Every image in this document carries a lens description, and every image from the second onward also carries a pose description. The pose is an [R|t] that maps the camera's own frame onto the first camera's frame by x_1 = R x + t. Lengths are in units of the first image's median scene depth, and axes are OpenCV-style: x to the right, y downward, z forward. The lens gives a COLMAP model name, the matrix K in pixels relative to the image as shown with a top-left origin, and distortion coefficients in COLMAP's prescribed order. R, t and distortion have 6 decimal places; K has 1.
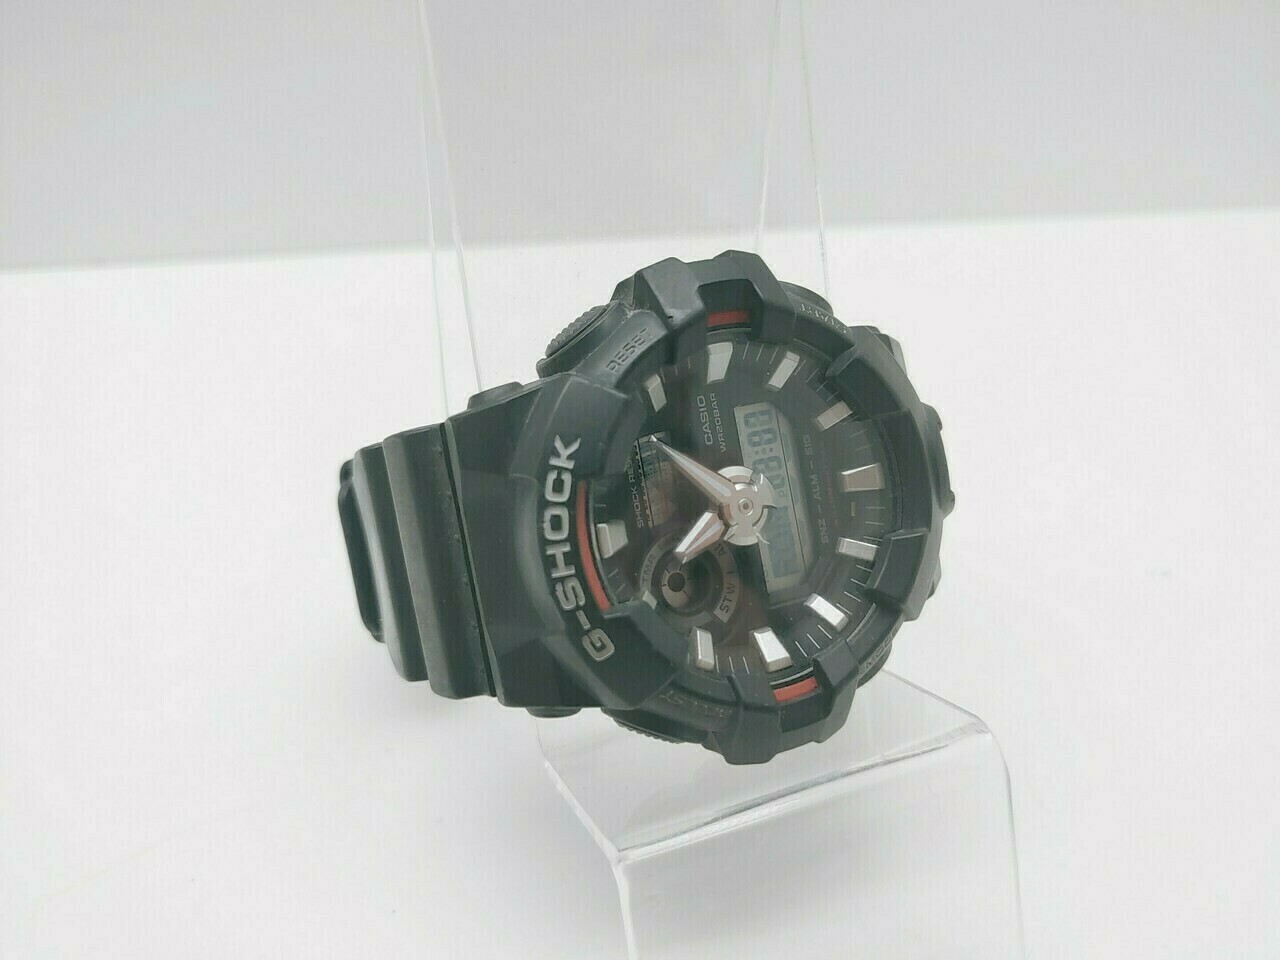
lens RADIAL K [[945.1, 0, 640.0], [0, 945.1, 480.0], [0, 0, 1]] dist [0.000315, -0.001445]
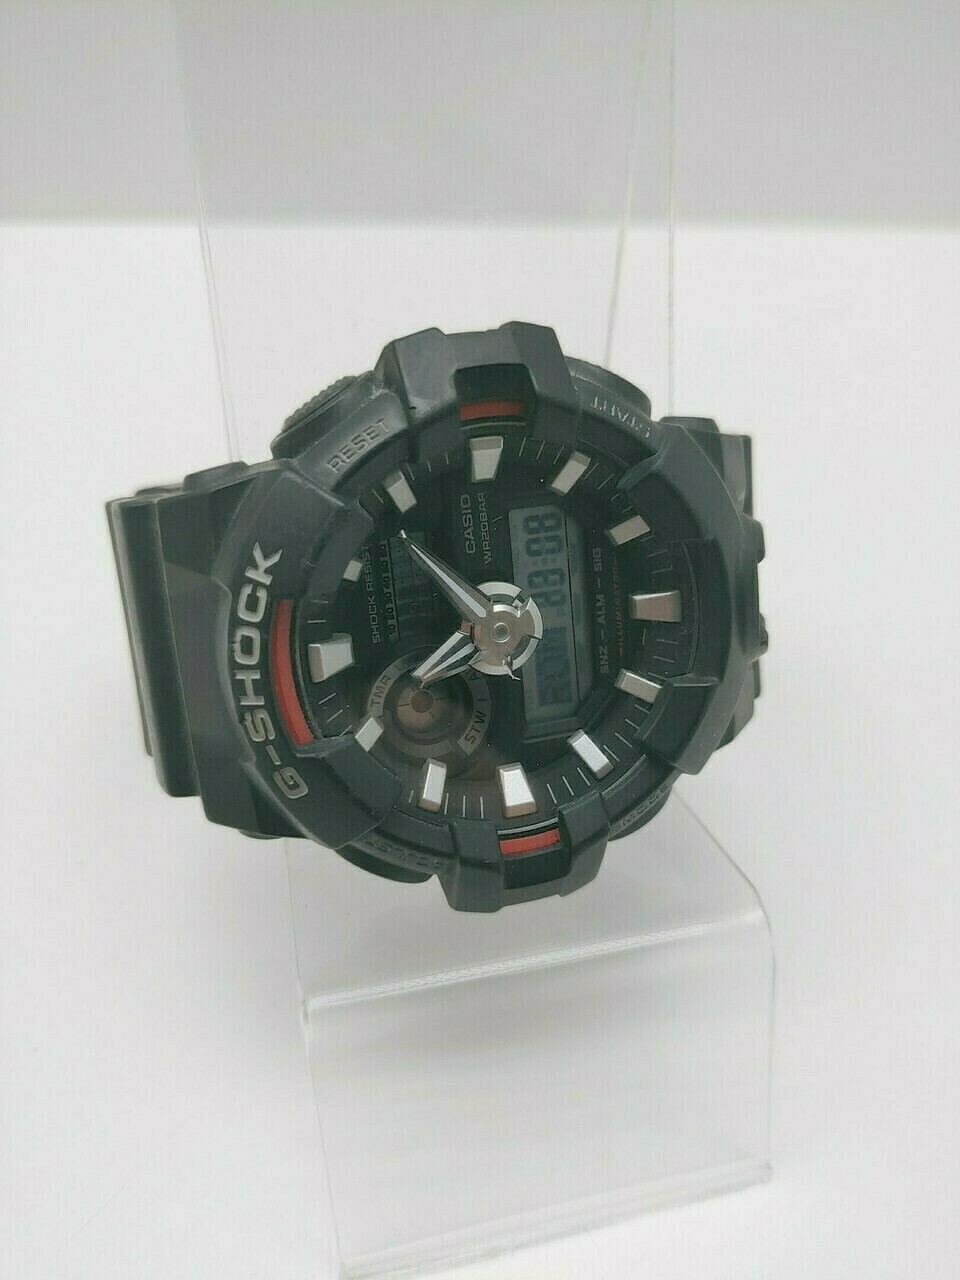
lens RADIAL K [[943.1, 0, 480.0], [0, 943.1, 640.0], [0, 0, 1]] dist [-0.001329, -0.000312]
pose [[0.988514, 0.120539, -0.091161, 0.173971], [-0.102353, 0.977772, 0.182994, -0.121087], [0.111192, -0.171561, 0.978878, 0.160550]]
